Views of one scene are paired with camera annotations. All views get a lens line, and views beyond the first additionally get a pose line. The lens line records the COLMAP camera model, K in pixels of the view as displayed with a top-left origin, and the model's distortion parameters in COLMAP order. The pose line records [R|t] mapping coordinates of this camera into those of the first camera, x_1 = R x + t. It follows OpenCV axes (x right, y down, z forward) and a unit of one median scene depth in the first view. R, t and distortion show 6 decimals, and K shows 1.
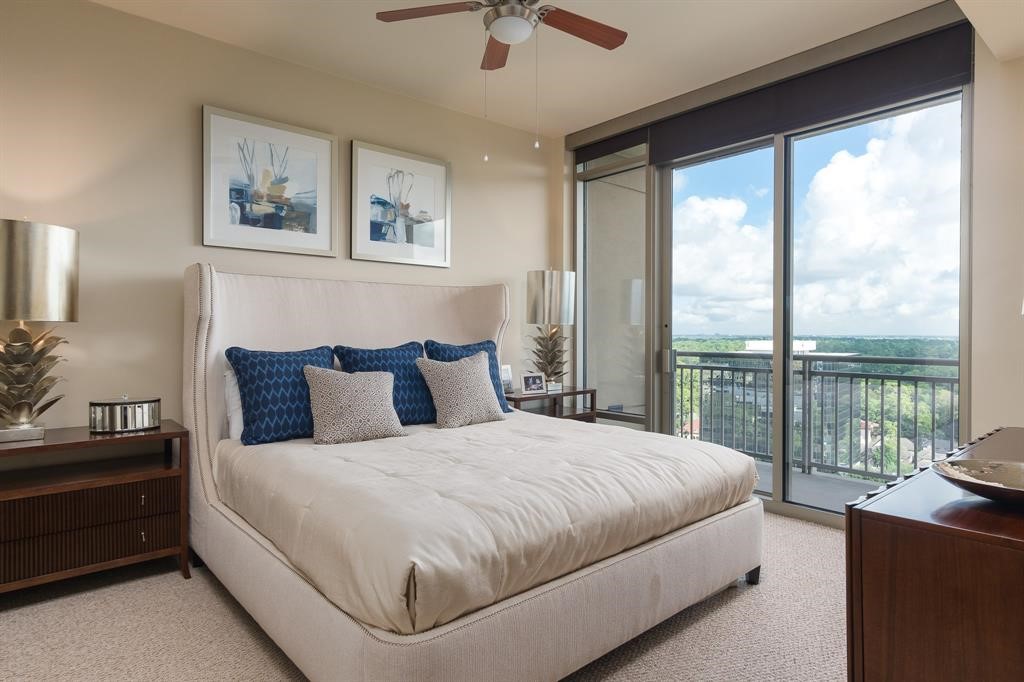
lens RADIAL K [[573.6, 0, 512.0], [0, 573.6, 341.0], [0, 0, 1]] dist [-0.000233, -0.000281]
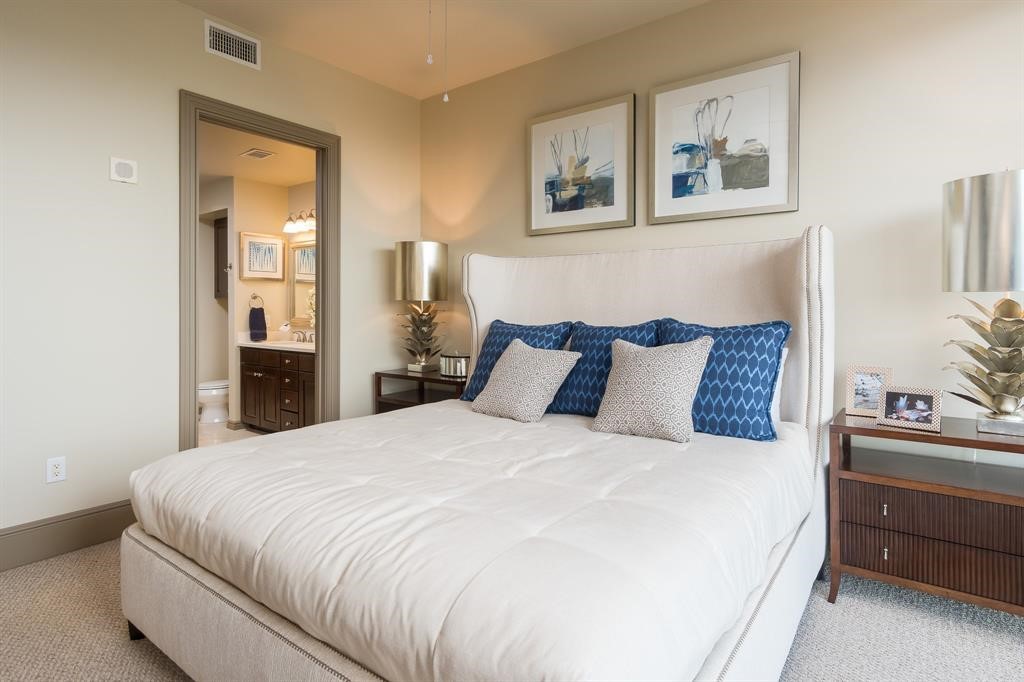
lens RADIAL K [[545.8, 0, 510.9], [0, 545.8, 314.4], [0, 0, 1]] dist [0.002650, 0.000249]
pose [[0.207009, 0.012441, -0.978260, 0.534339], [-0.017205, 0.999811, 0.009074, -0.009595], [0.978188, 0.014953, 0.207184, 0.661788]]
